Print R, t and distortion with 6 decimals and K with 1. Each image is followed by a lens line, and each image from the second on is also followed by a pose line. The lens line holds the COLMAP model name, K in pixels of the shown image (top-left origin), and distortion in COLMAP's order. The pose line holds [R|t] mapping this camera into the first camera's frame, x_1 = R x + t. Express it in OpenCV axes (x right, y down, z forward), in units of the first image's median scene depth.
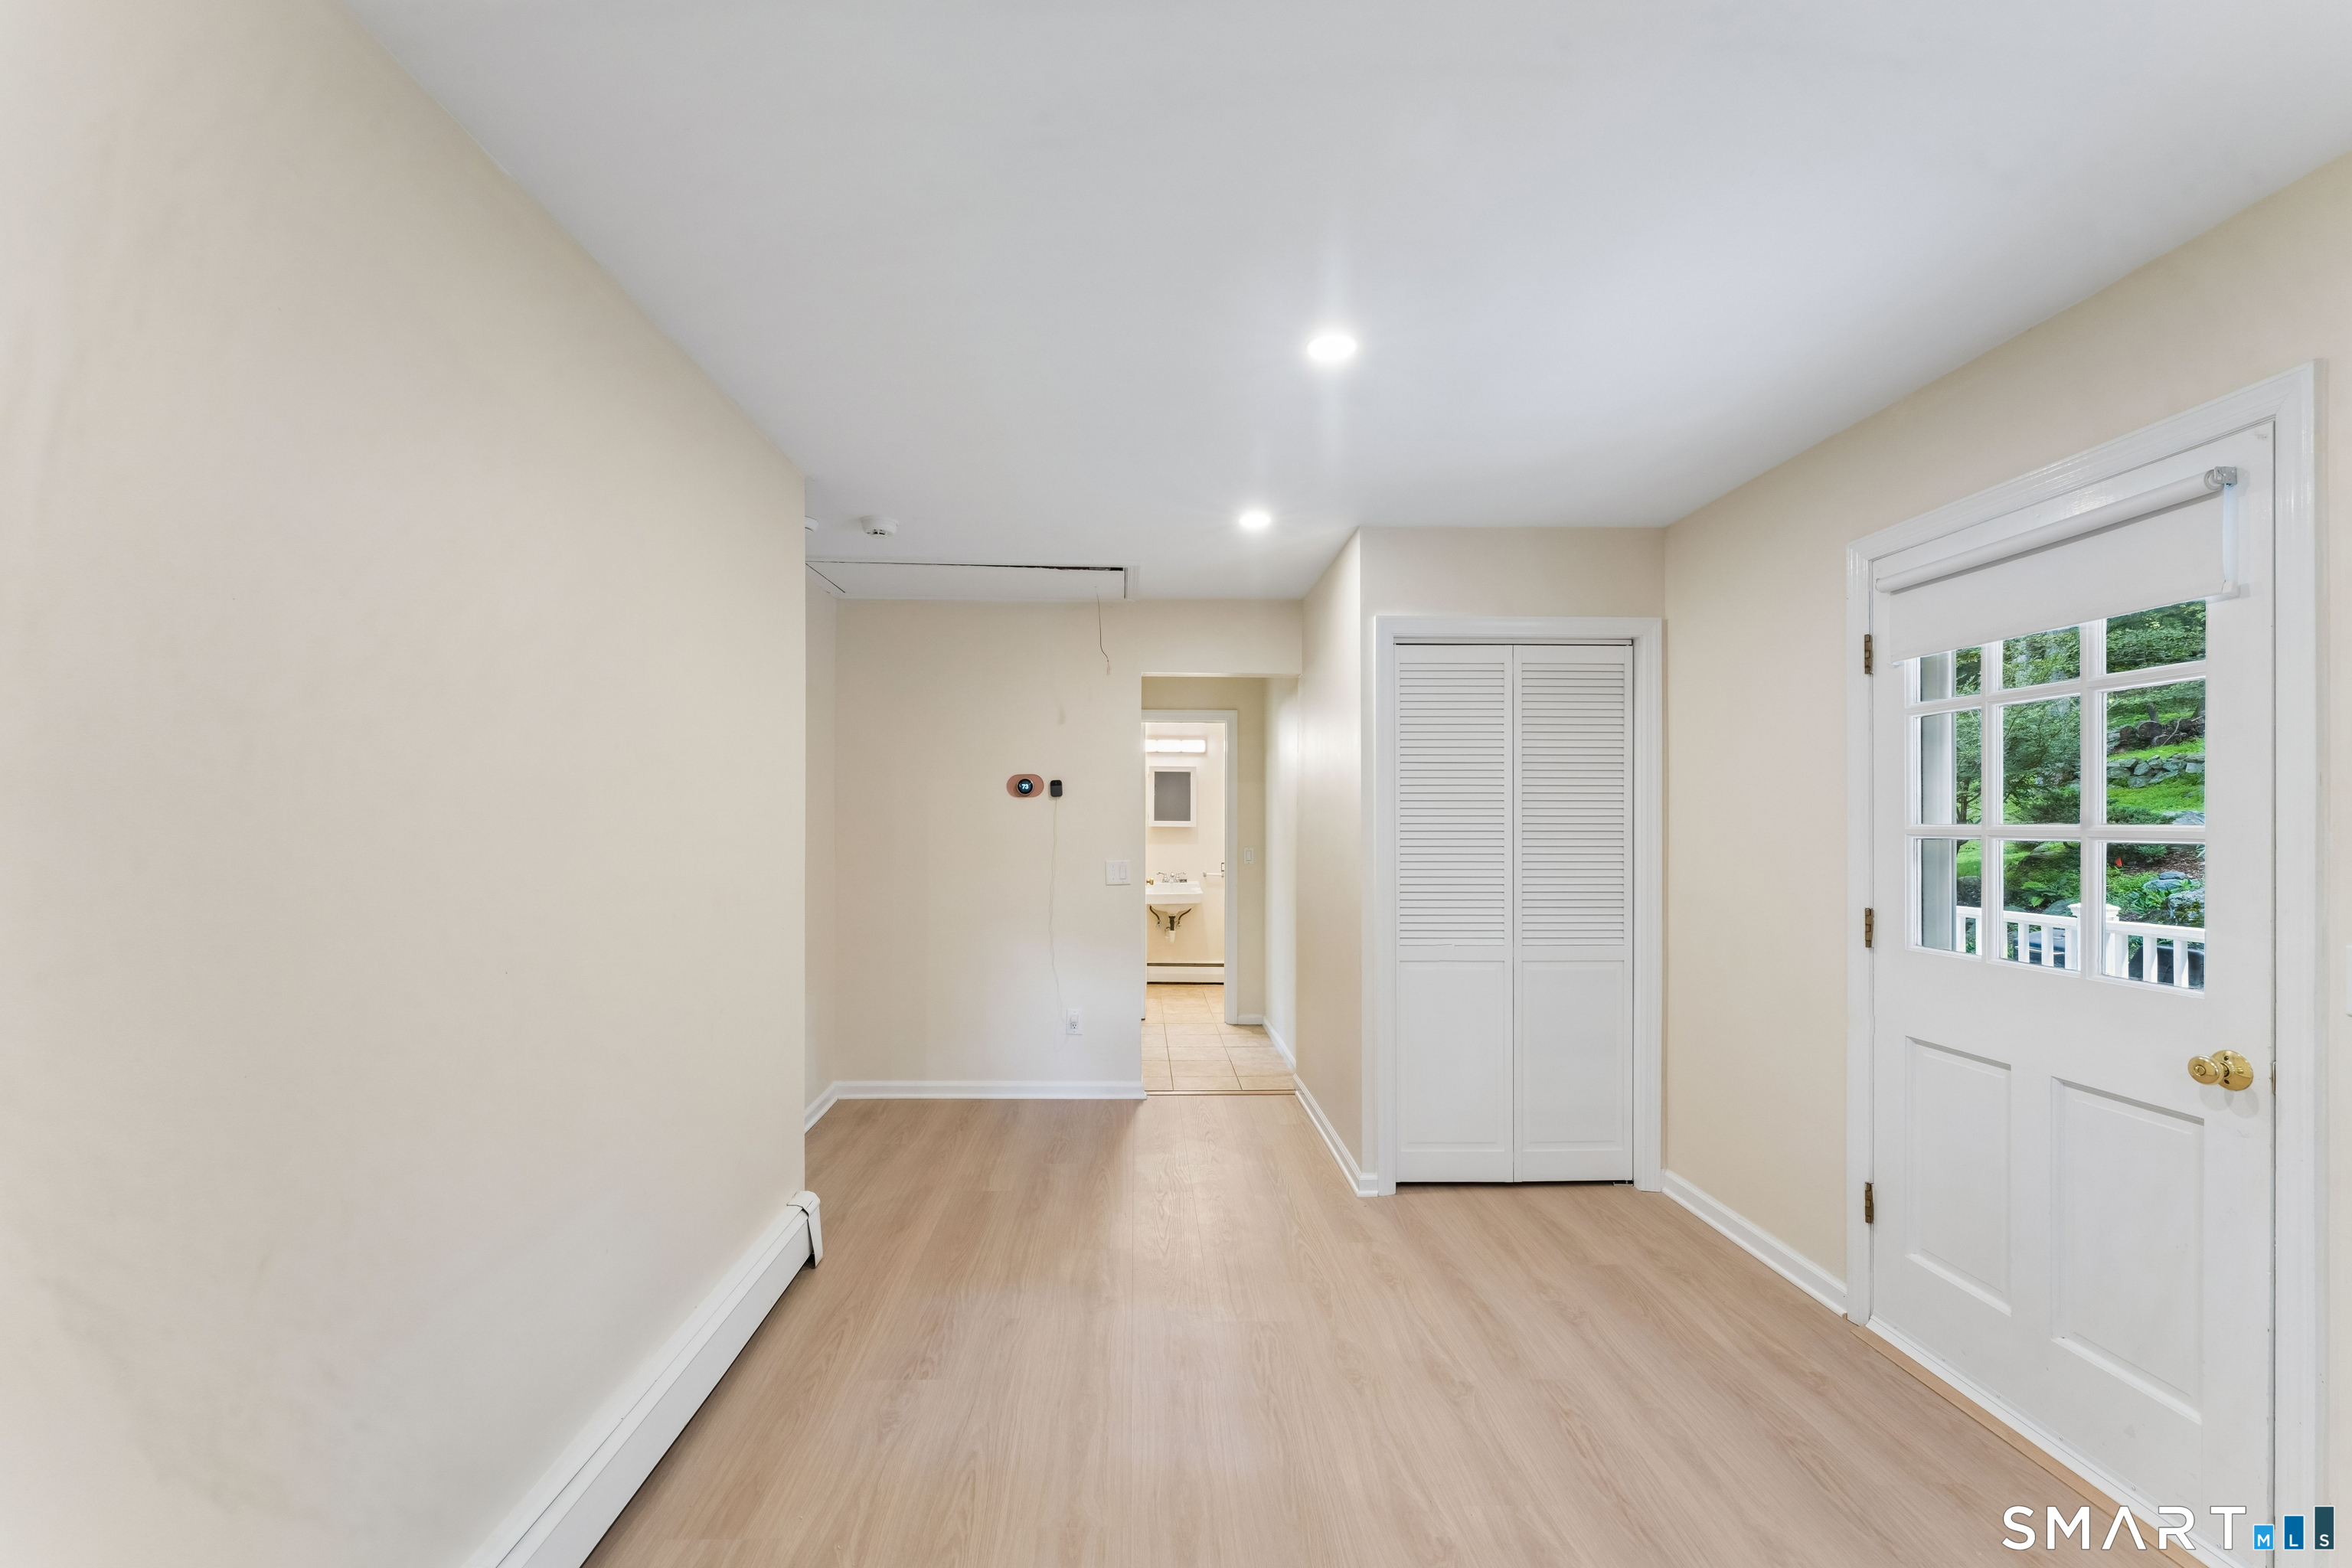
lens RADIAL K [[975.5, 0, 1166.7], [0, 975.5, 826.1], [0, 0, 1]] dist [-0.002161, -0.000310]
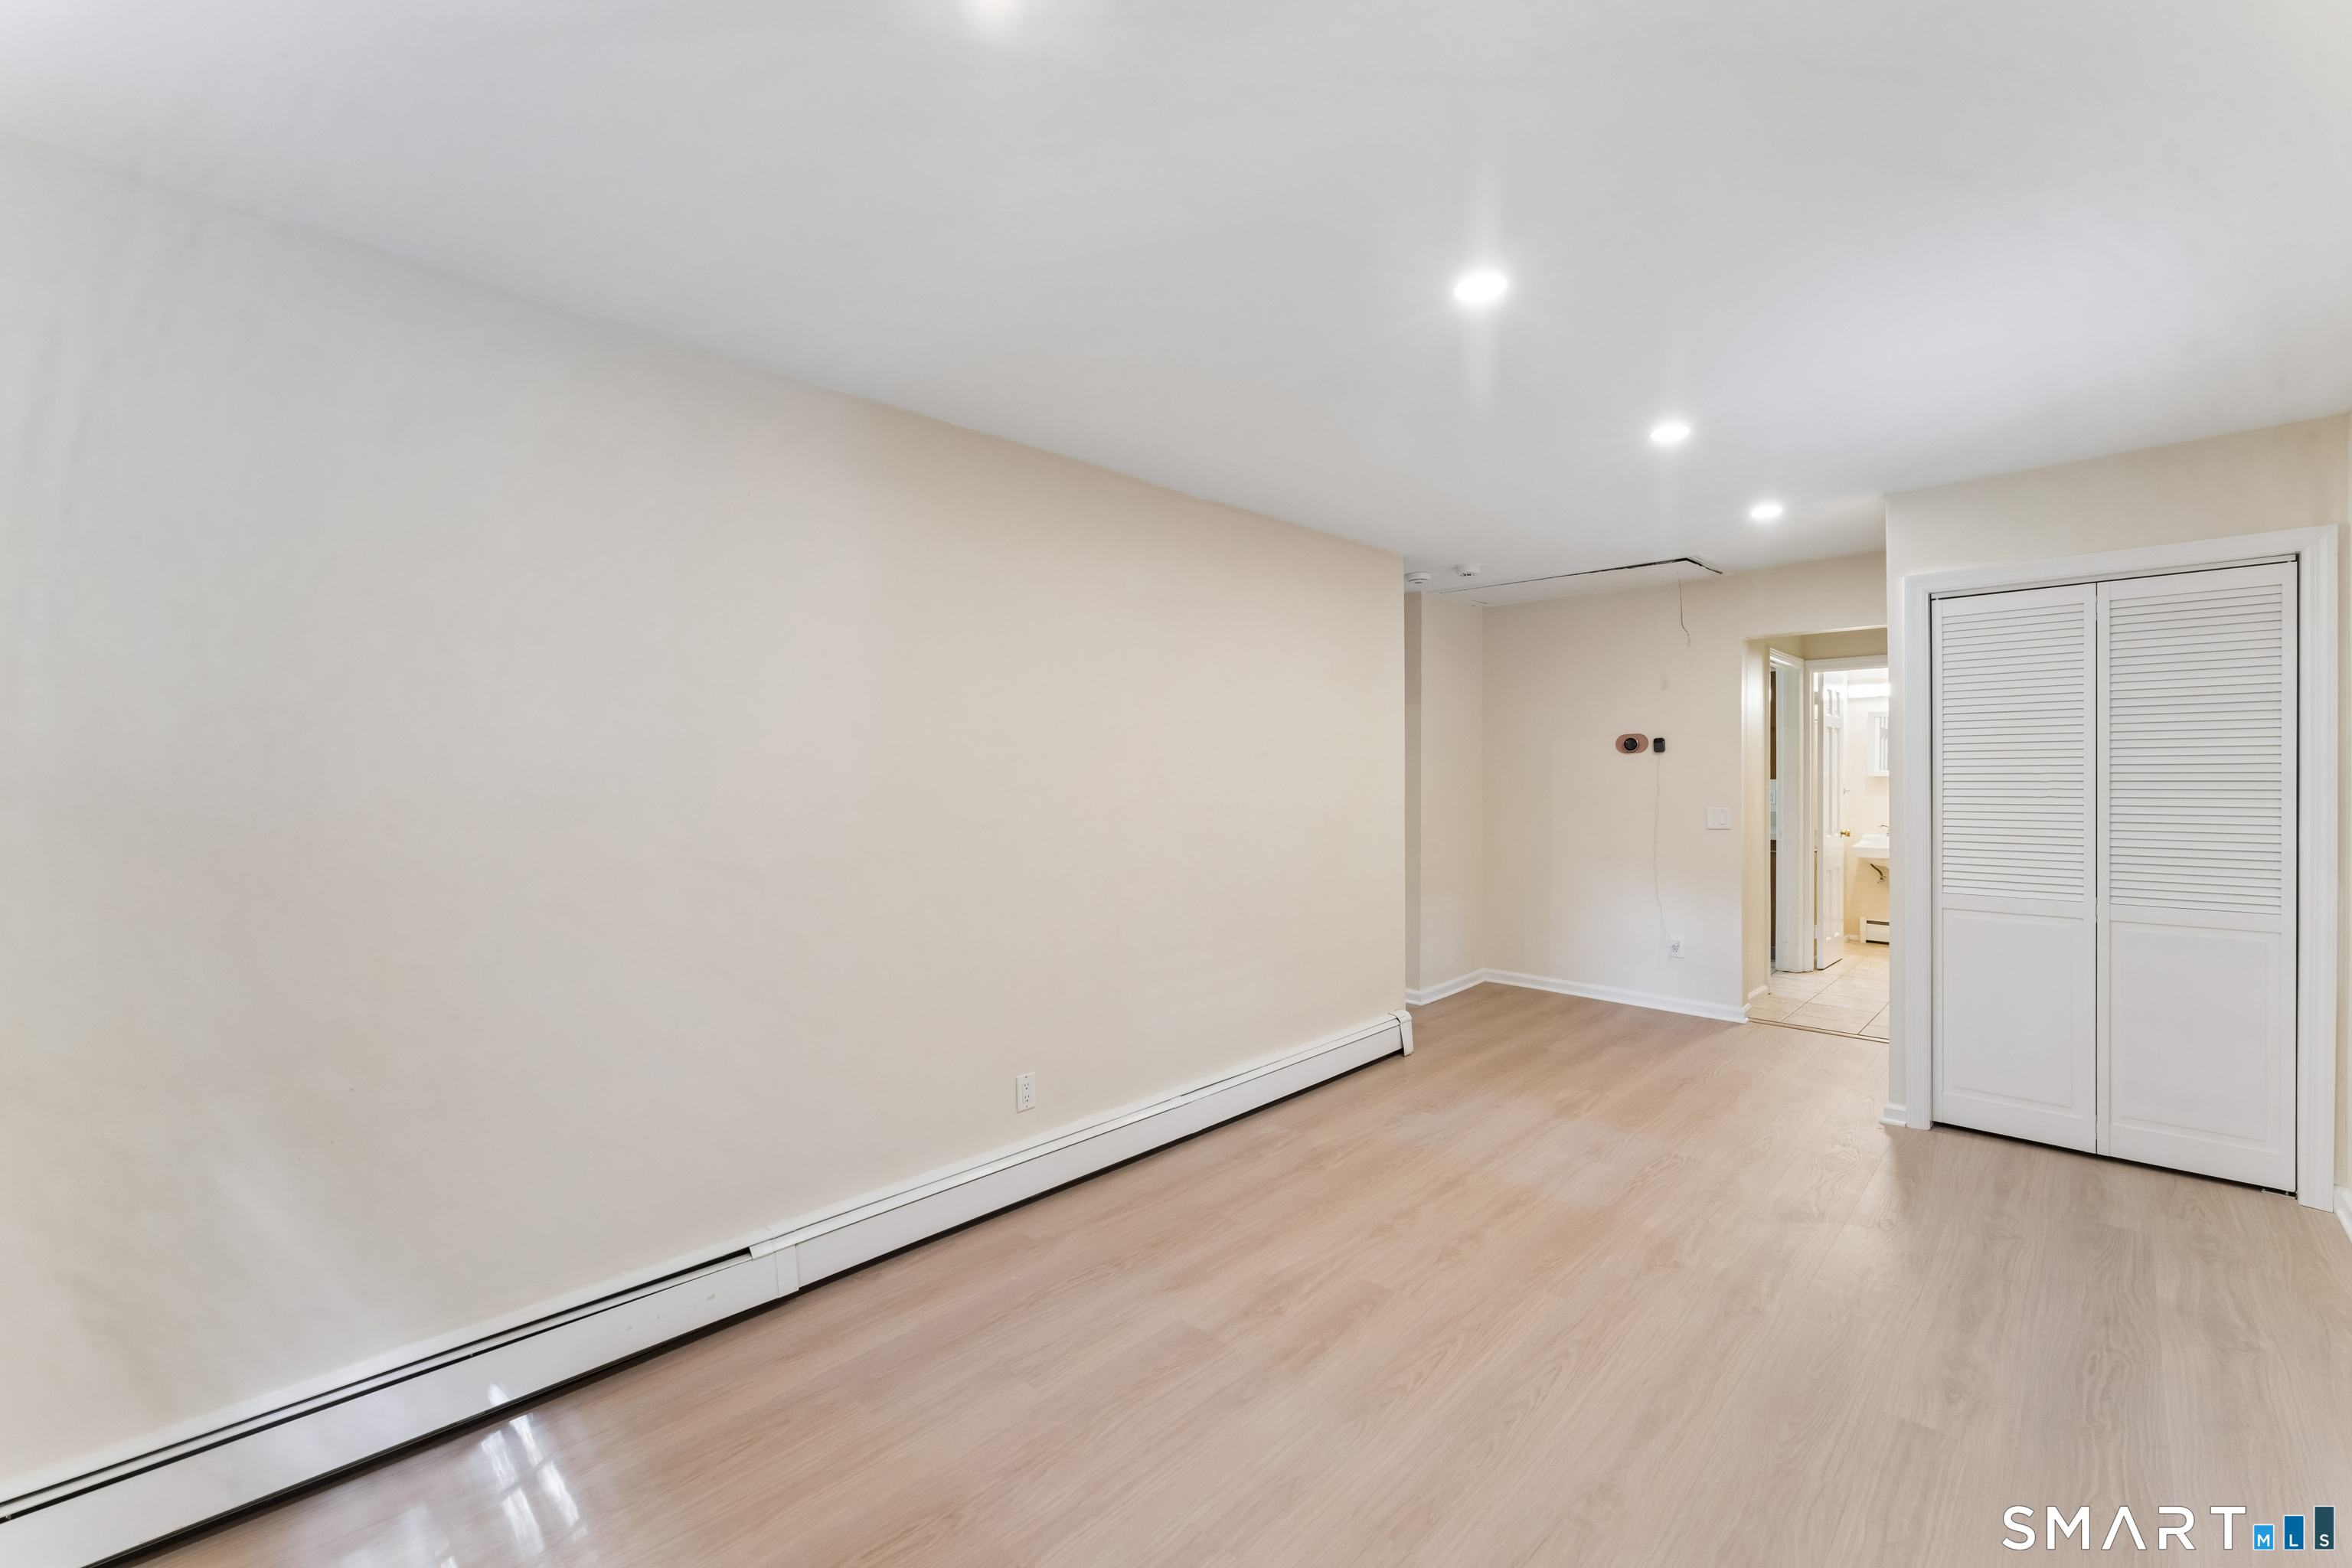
lens RADIAL K [[934.5, 0, 1176.0], [0, 934.5, 784.0], [0, 0, 1]] dist [-0.000822, -0.000130]
pose [[0.694447, 0.001120, -0.719543, 0.387967], [0.004261, 0.999975, 0.005669, -0.000814], [0.719531, -0.007003, 0.694425, -0.262872]]
